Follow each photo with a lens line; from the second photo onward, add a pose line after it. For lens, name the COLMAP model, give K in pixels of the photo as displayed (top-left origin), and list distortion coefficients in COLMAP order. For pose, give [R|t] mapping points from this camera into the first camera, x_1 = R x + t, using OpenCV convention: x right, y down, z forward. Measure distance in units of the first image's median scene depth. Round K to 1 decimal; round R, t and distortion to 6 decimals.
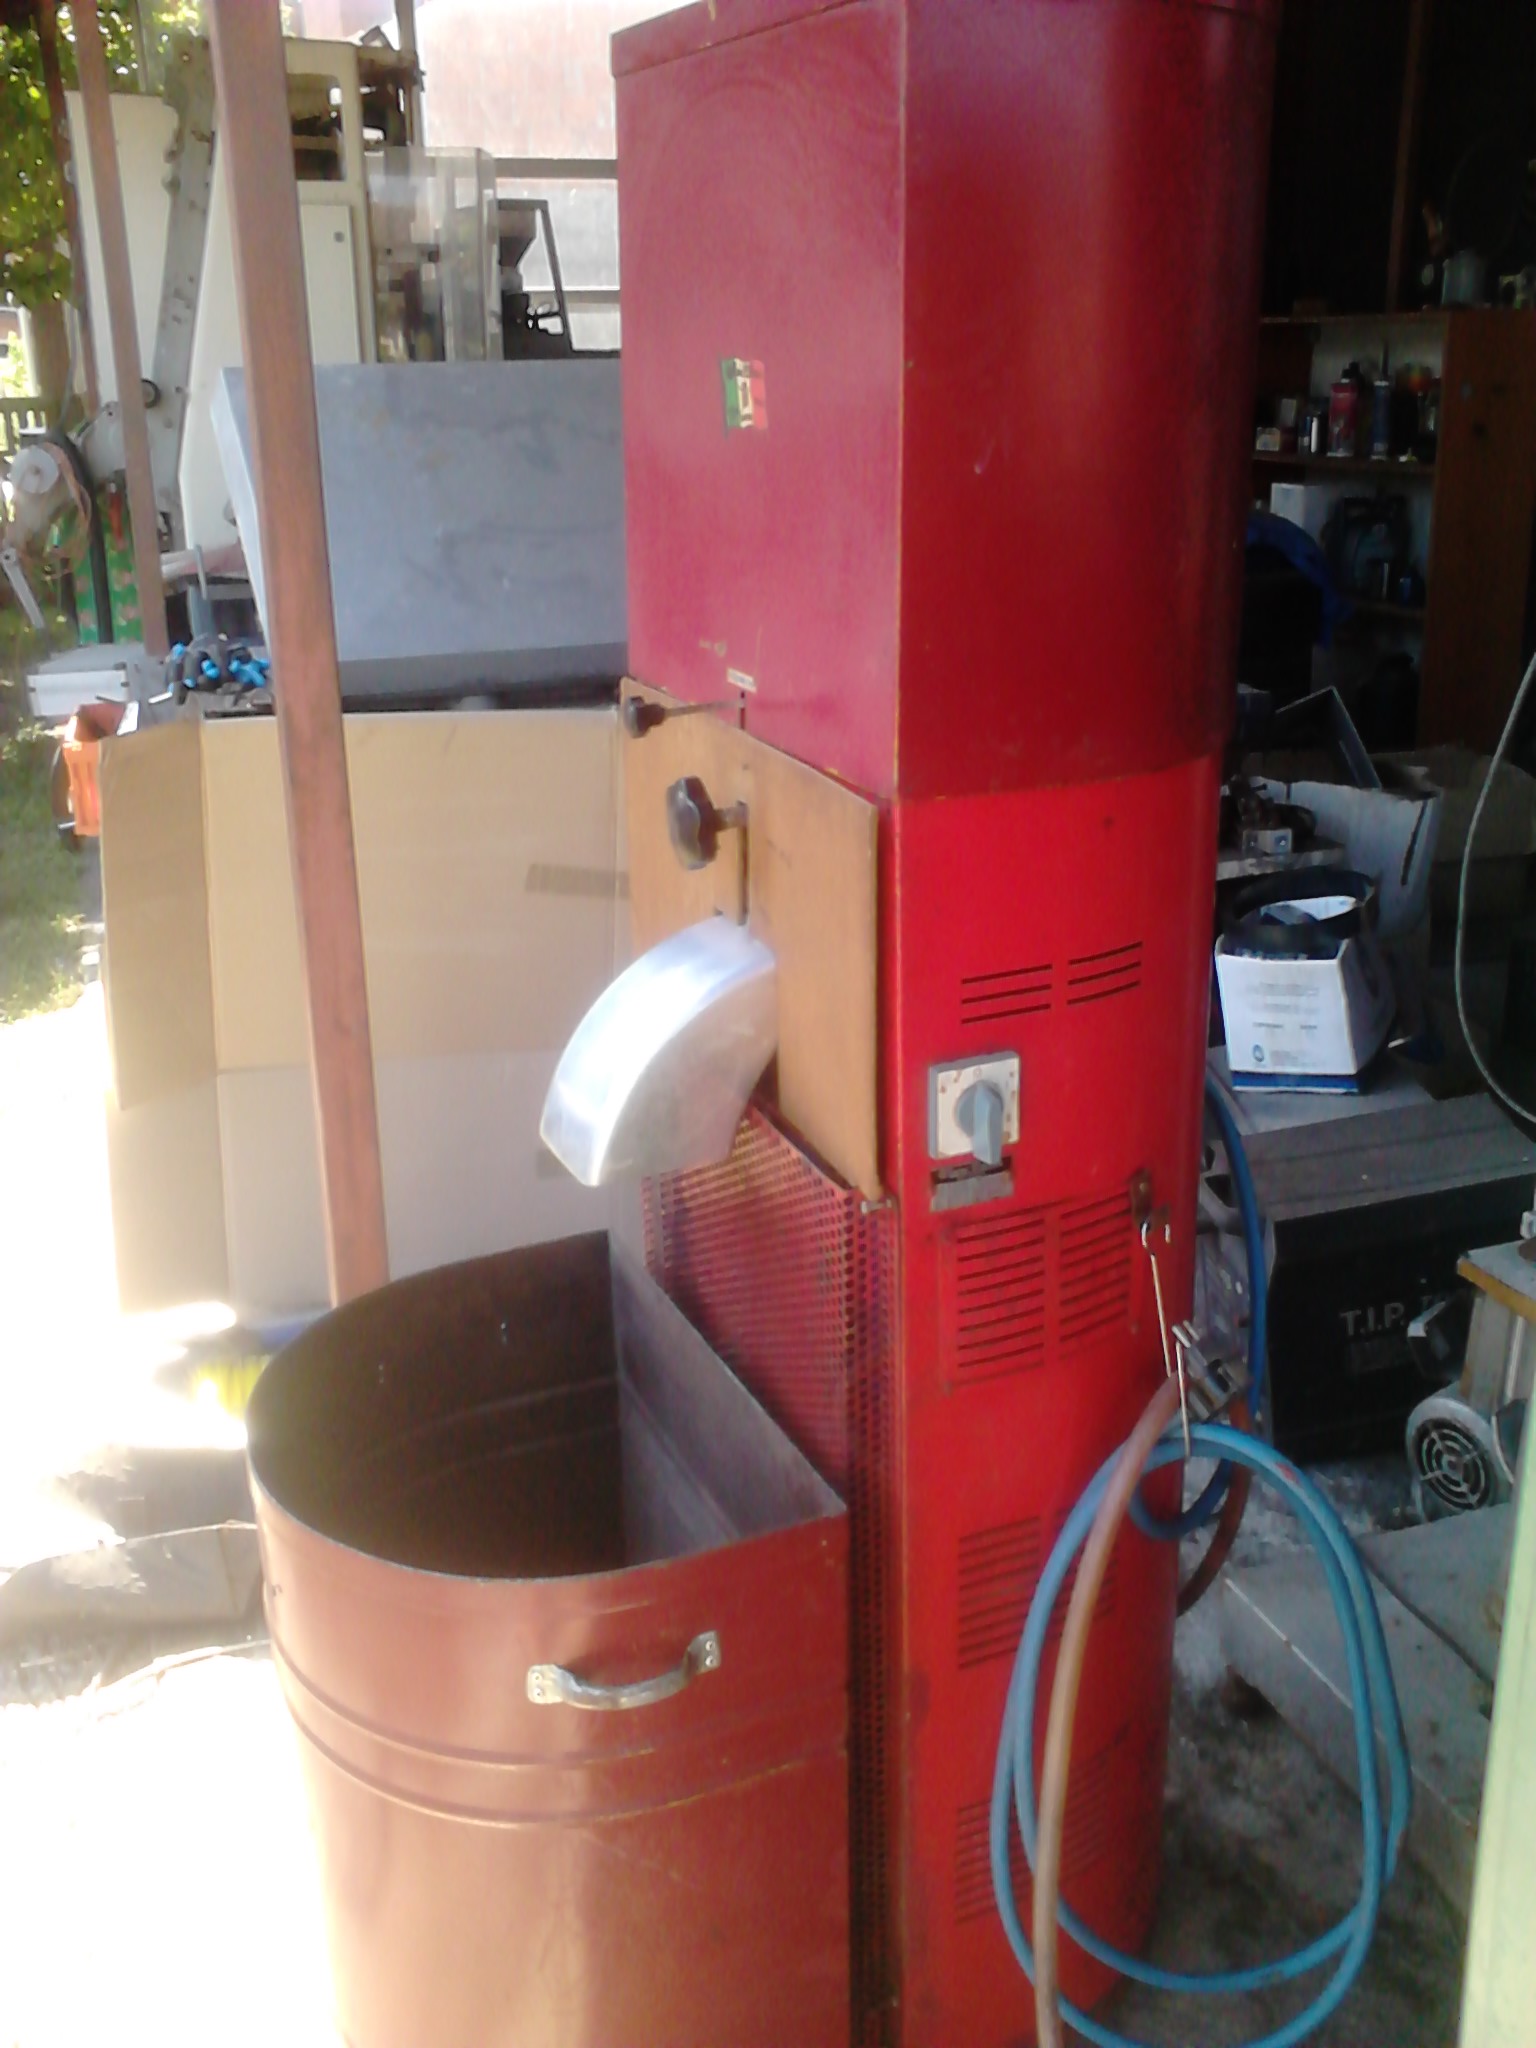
lens RADIAL K [[1994.0, 0, 768.0], [0, 1994.0, 1024.0], [0, 0, 1]] dist [-0.008163, -0.008648]
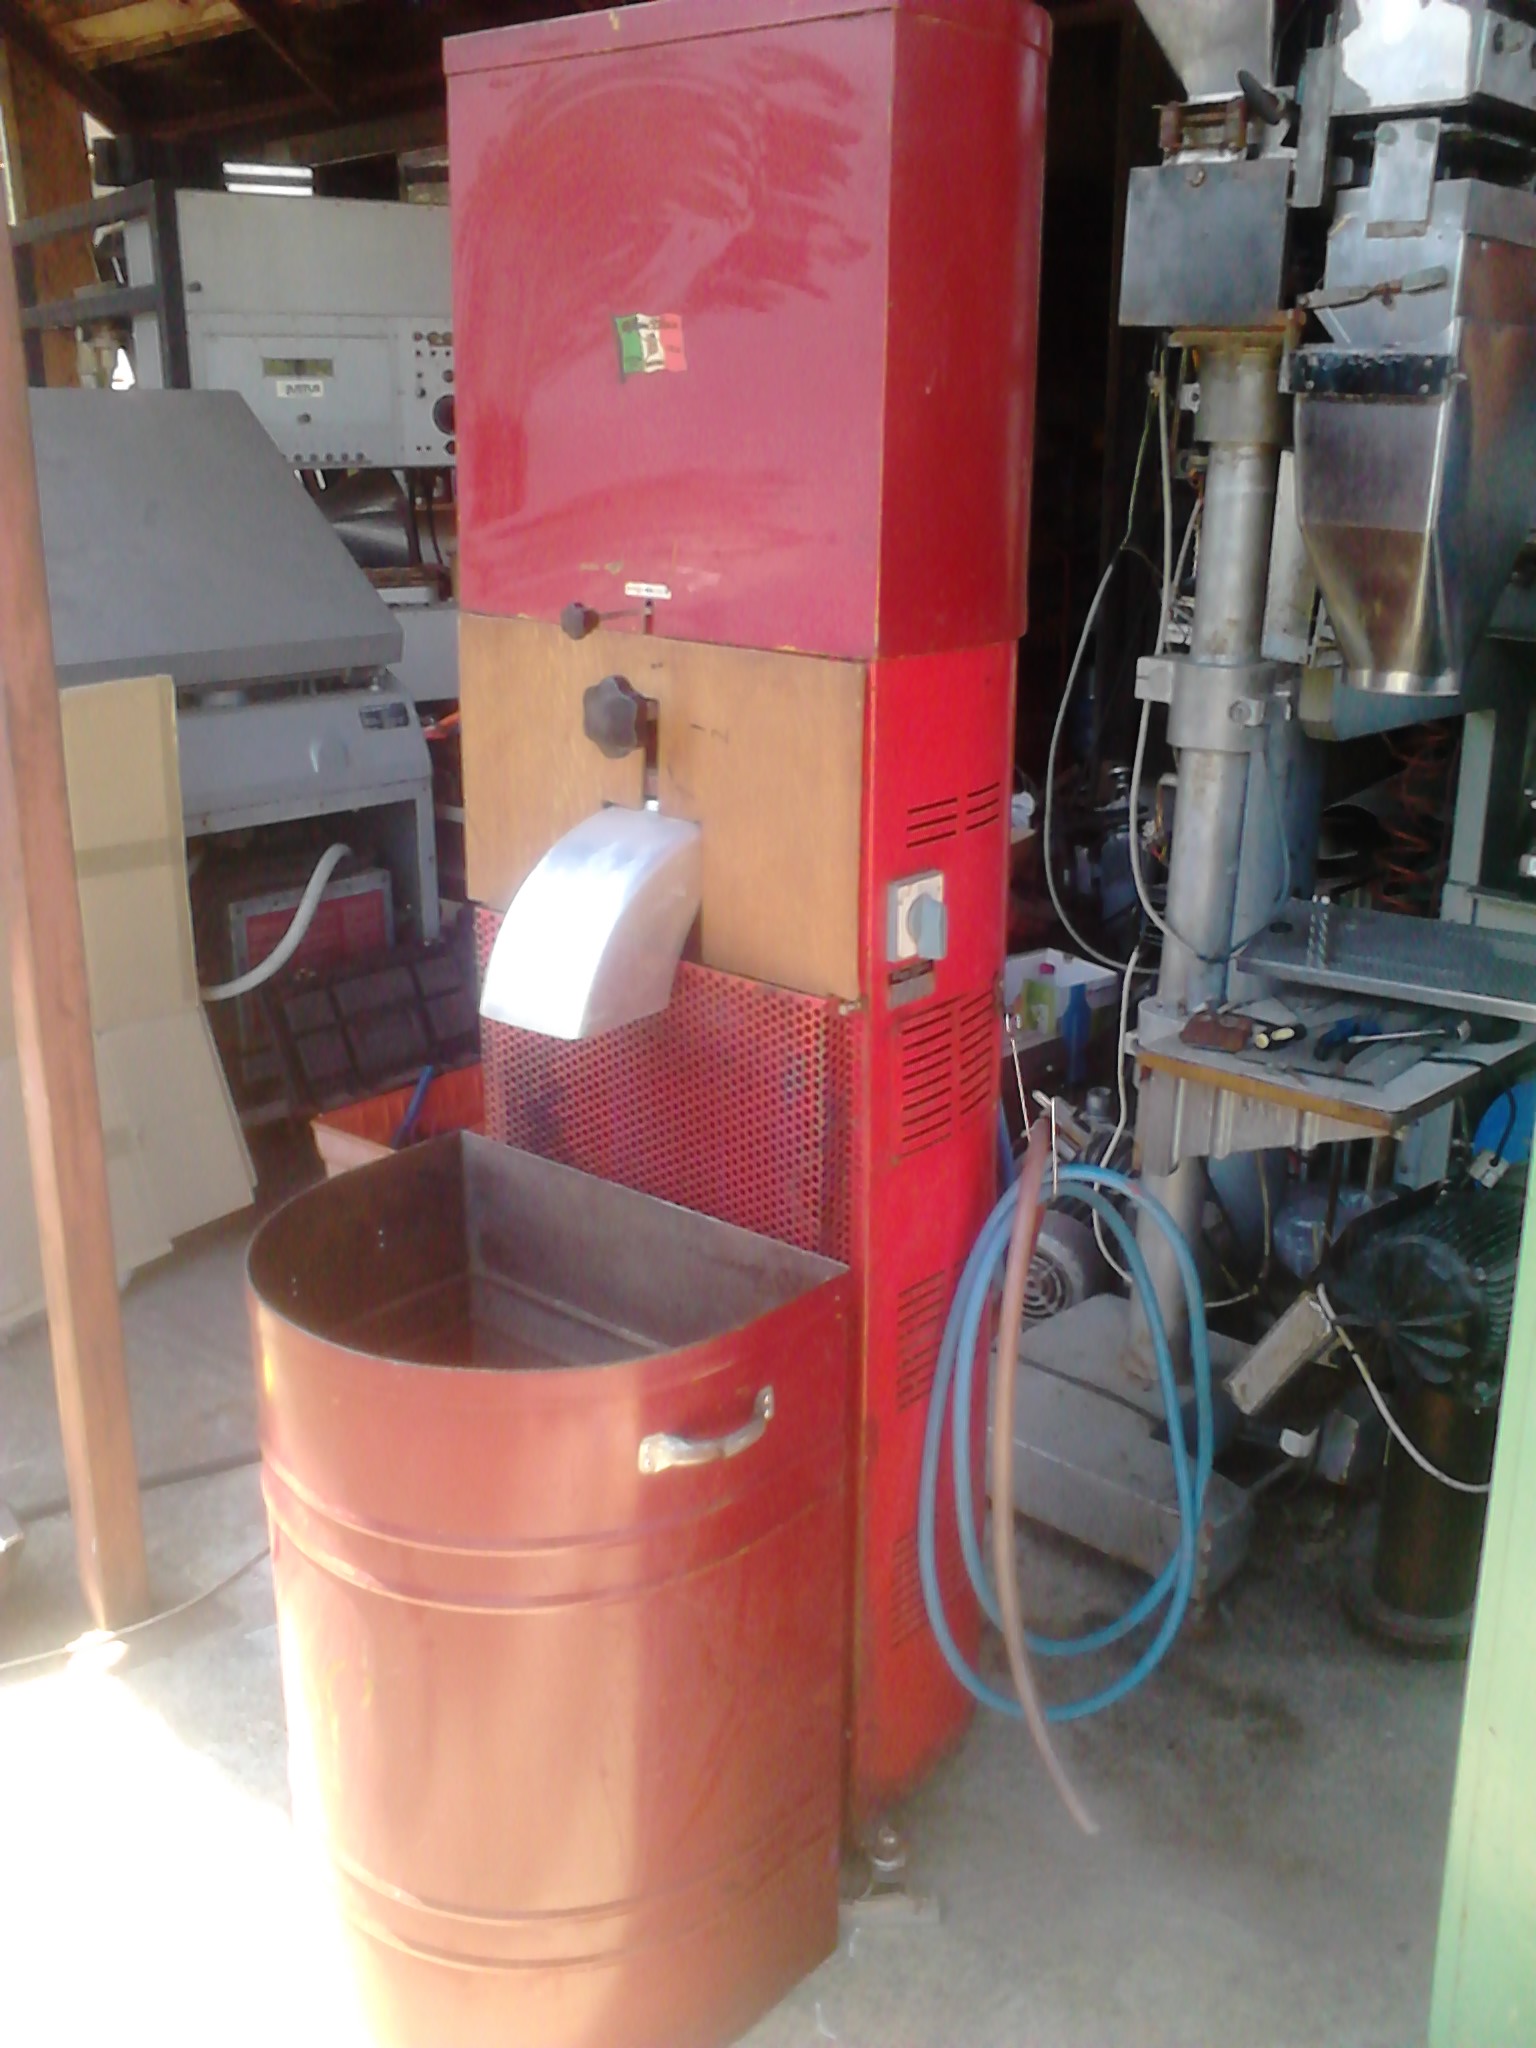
lens RADIAL K [[1976.8, 0, 768.0], [0, 1976.8, 1024.0], [0, 0, 1]] dist [-0.017174, 0.197855]
pose [[0.905280, -0.112429, 0.409669, -0.467030], [0.131579, 0.991128, -0.018757, 0.113355], [-0.403925, 0.070884, 0.912042, -0.069769]]
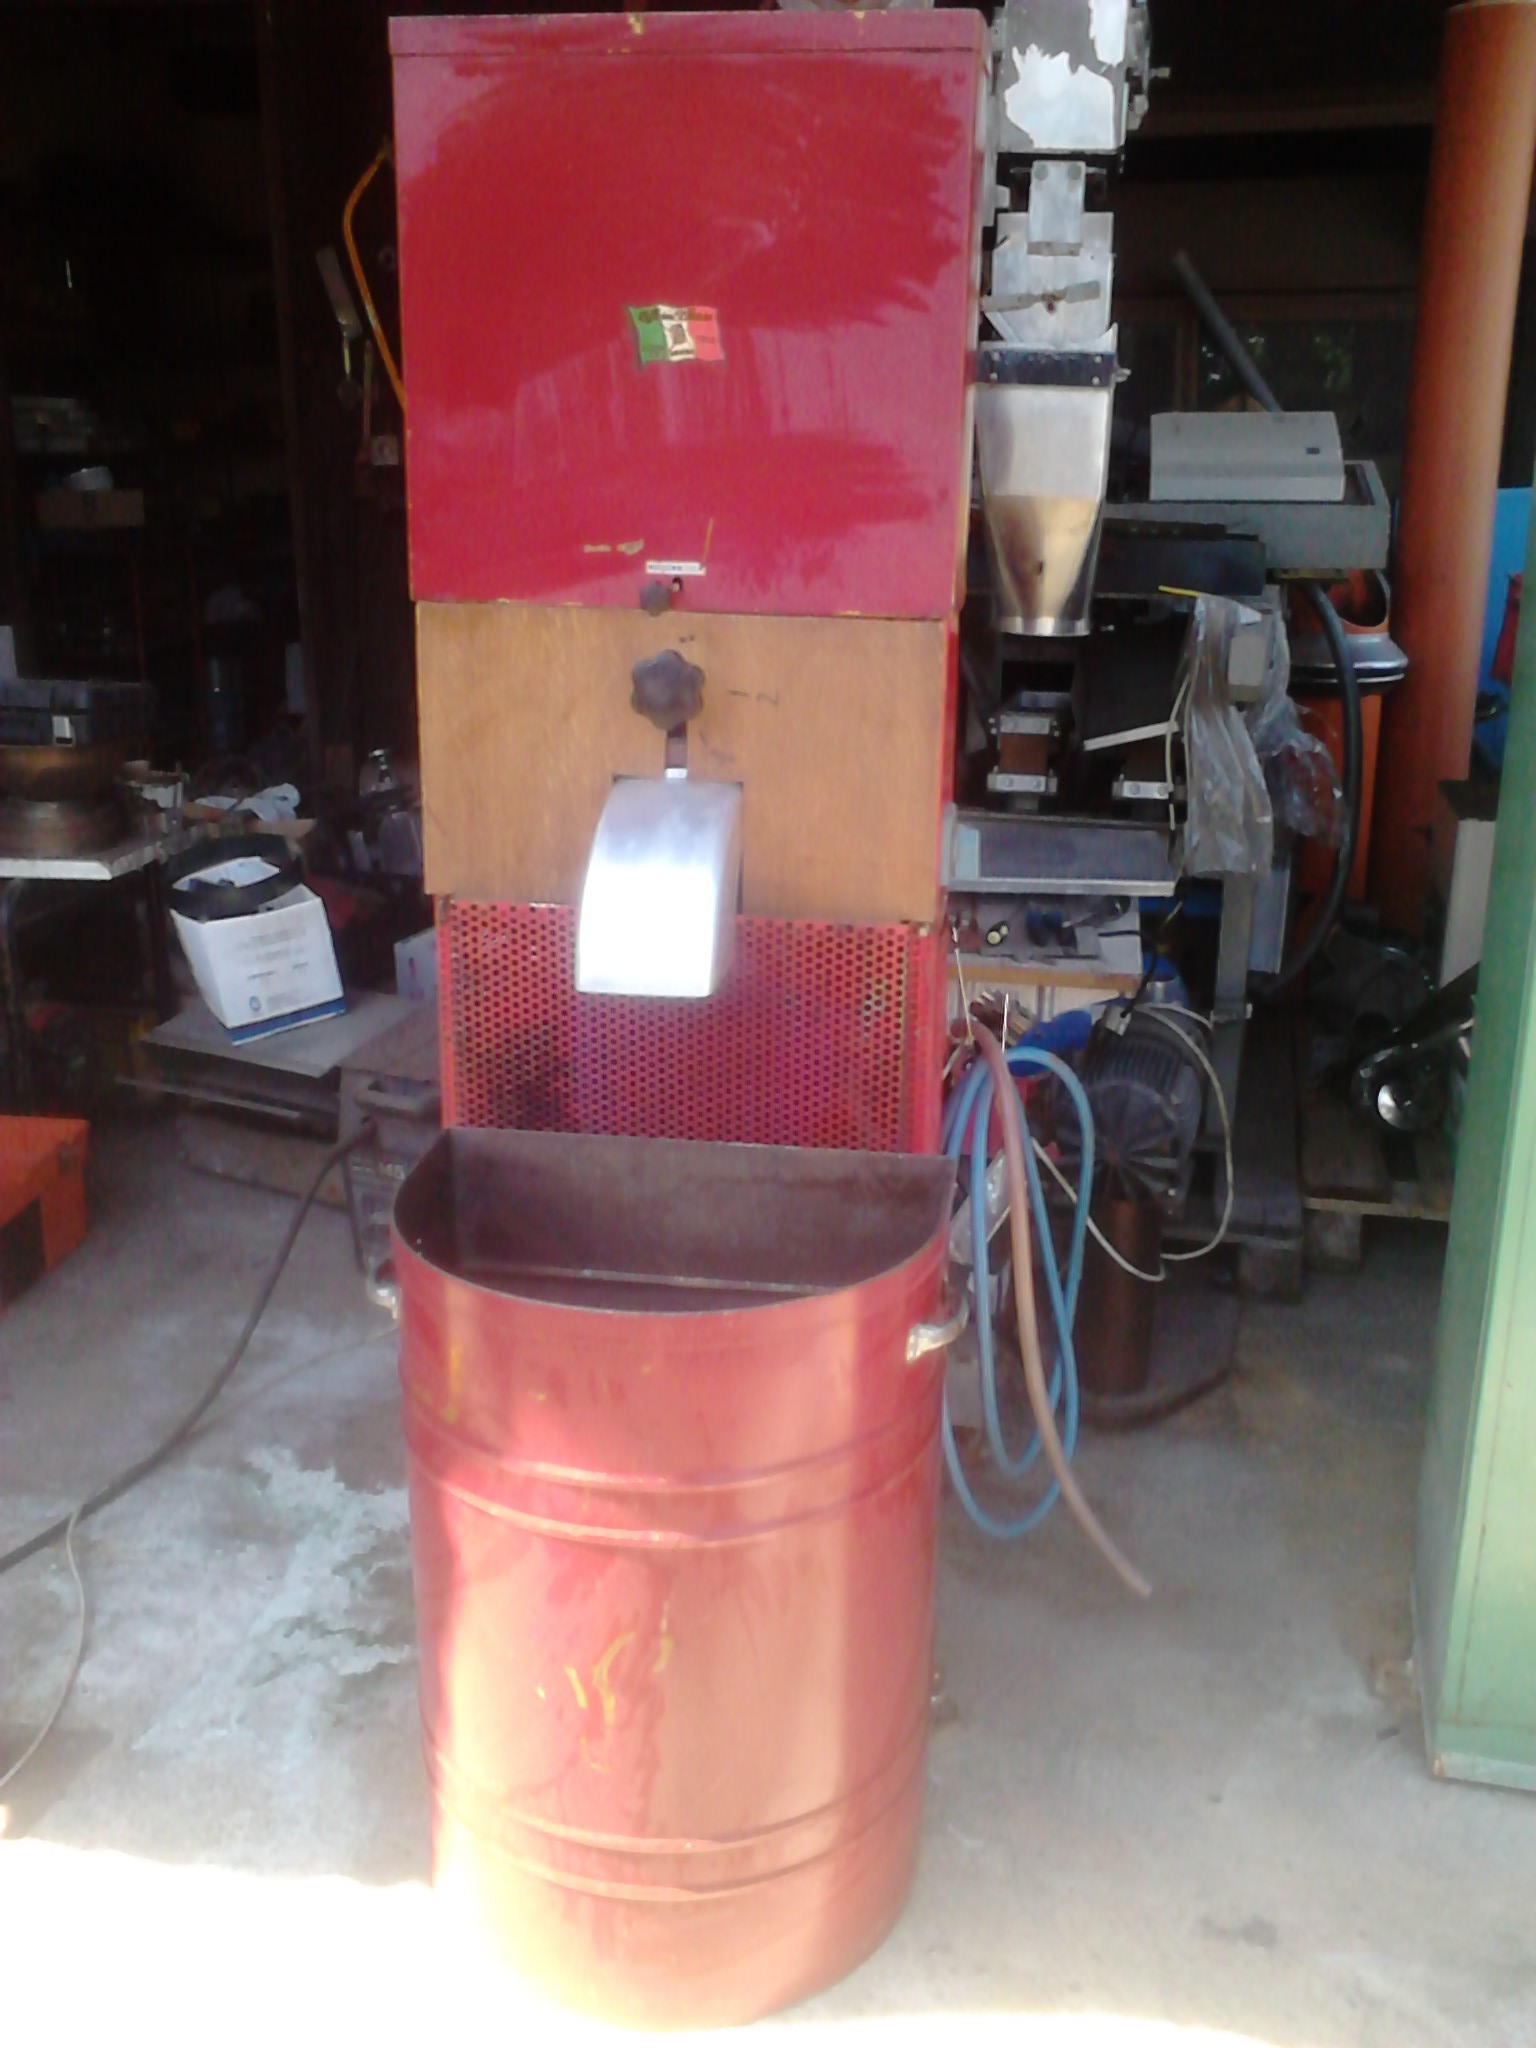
lens RADIAL K [[2020.9, 0, 768.0], [0, 2020.9, 1024.0], [0, 0, 1]] dist [0.019714, 0.128491]
pose [[0.533611, -0.236963, 0.811855, -1.099040], [0.277203, 0.955921, 0.096814, -0.008940], [-0.799010, 0.173388, 0.575777, 0.289634]]
